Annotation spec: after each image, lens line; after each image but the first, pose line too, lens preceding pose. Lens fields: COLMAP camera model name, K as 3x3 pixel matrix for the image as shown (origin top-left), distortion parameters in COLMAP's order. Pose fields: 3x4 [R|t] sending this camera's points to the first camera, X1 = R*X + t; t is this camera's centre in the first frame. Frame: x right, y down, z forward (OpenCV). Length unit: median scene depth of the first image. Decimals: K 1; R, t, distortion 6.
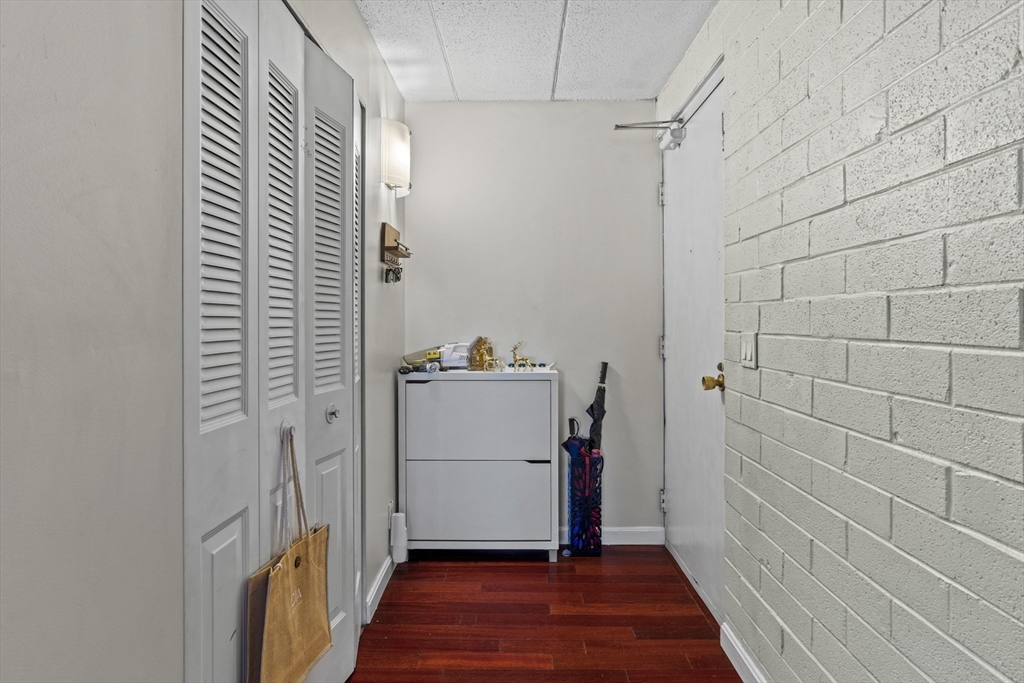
lens RADIAL K [[572.5, 0, 512.1], [0, 572.5, 334.4], [0, 0, 1]] dist [-0.006264, 0.000847]
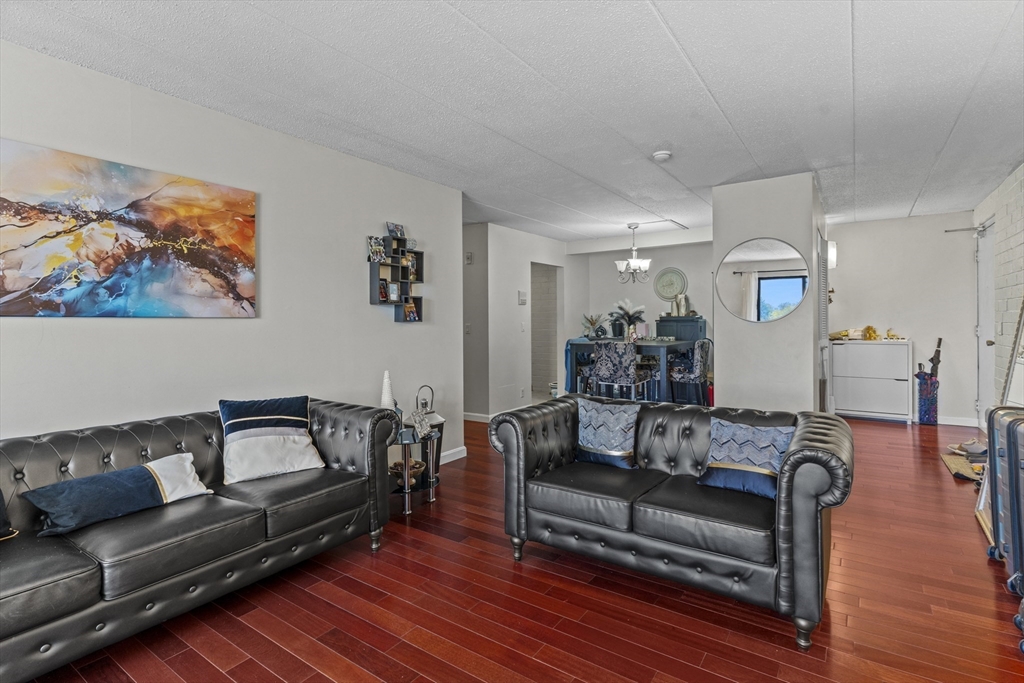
lens RADIAL K [[491.9, 0, 521.4], [0, 491.9, 326.1], [0, 0, 1]] dist [-0.000618, -0.000326]
pose [[0.833910, 0.002493, -0.551894, -0.129246], [-0.005770, 0.999975, -0.004202, 0.021848], [0.551870, 0.006688, 0.833903, -1.403887]]
